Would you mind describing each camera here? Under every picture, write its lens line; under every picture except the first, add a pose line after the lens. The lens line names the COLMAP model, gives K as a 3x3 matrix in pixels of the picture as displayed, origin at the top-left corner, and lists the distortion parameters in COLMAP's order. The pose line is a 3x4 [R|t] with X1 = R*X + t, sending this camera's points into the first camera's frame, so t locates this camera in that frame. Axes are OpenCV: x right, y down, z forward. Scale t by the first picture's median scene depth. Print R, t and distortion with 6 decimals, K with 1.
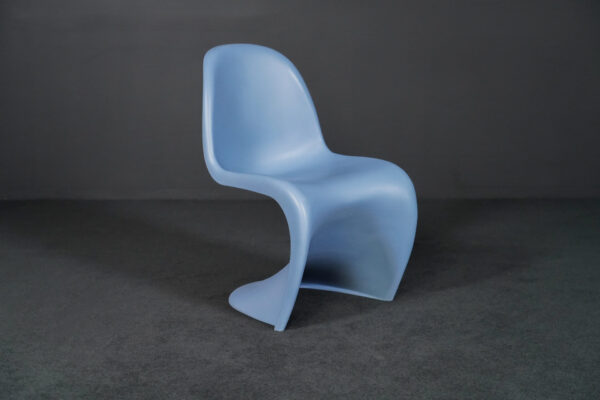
lens RADIAL K [[1136.4, 0, 298.8], [0, 1136.4, 201.6], [0, 0, 1]] dist [0.008432, 0.000000]
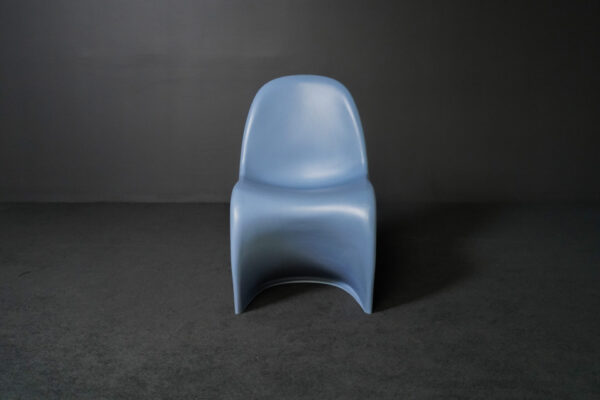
lens RADIAL K [[818.4, 0, 301.6], [0, 818.4, 200.7], [0, 0, 1]] dist [0.017009, 0.000000]
pose [[0.998776, 0.003884, 0.049316, -0.091785], [-0.003857, 0.999992, -0.000636, -0.006794], [-0.049318, 0.000445, 0.998783, 0.163917]]
